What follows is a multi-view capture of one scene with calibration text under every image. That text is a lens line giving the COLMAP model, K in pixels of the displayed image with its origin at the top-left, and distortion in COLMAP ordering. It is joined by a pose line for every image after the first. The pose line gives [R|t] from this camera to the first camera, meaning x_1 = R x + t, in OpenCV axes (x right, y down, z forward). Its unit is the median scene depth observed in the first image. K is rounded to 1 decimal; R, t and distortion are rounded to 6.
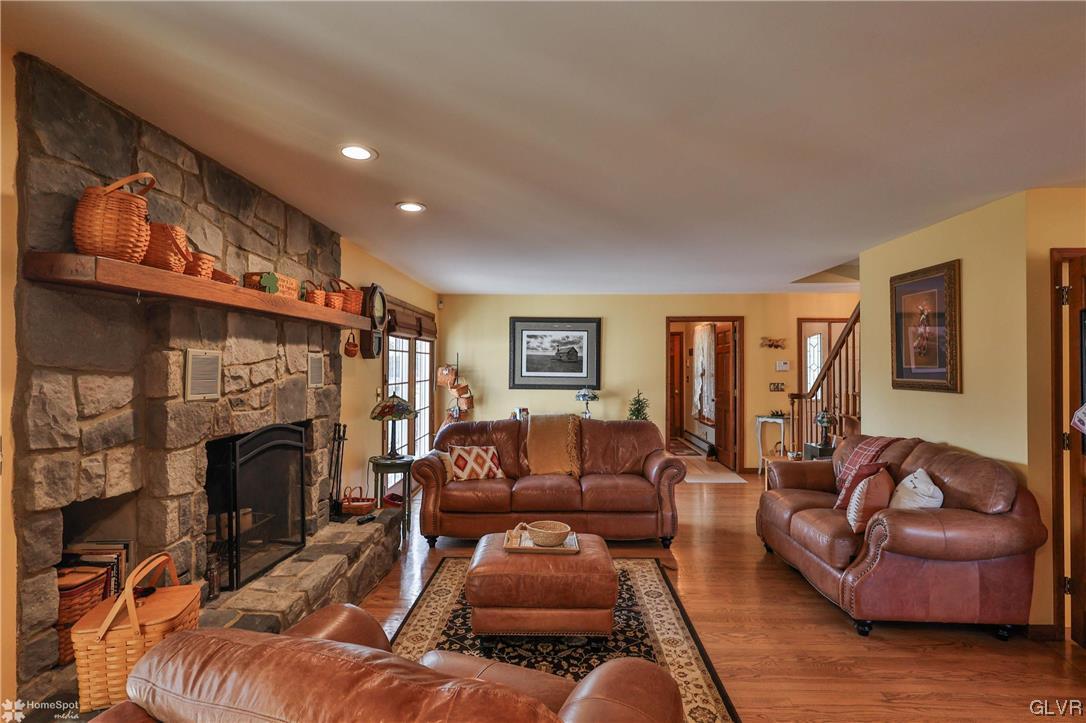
lens RADIAL K [[544.0, 0, 542.0], [0, 544.0, 362.5], [0, 0, 1]] dist [0.006221, 0.000413]
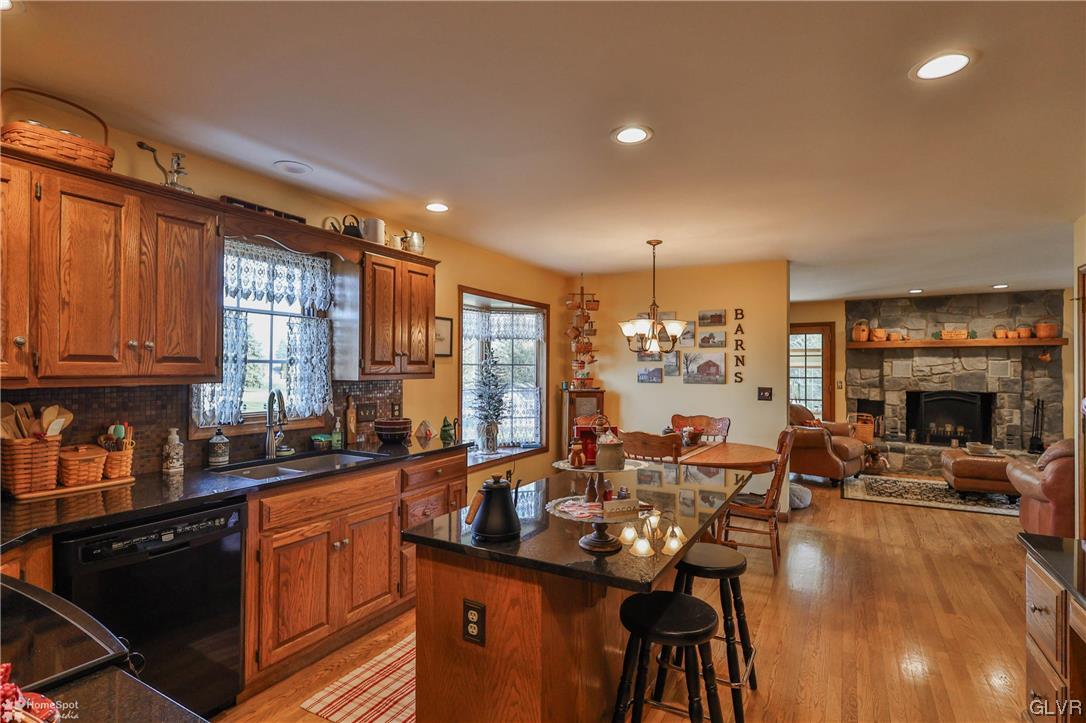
lens RADIAL K [[544.0, 0, 539.6], [0, 544.0, 363.6], [0, 0, 1]] dist [0.006221, 0.000413]
pose [[-0.461548, -0.002344, -0.887112, 3.093413], [0.007555, 0.999950, -0.006572, -0.007356], [0.887083, -0.009736, -0.461507, 0.569634]]
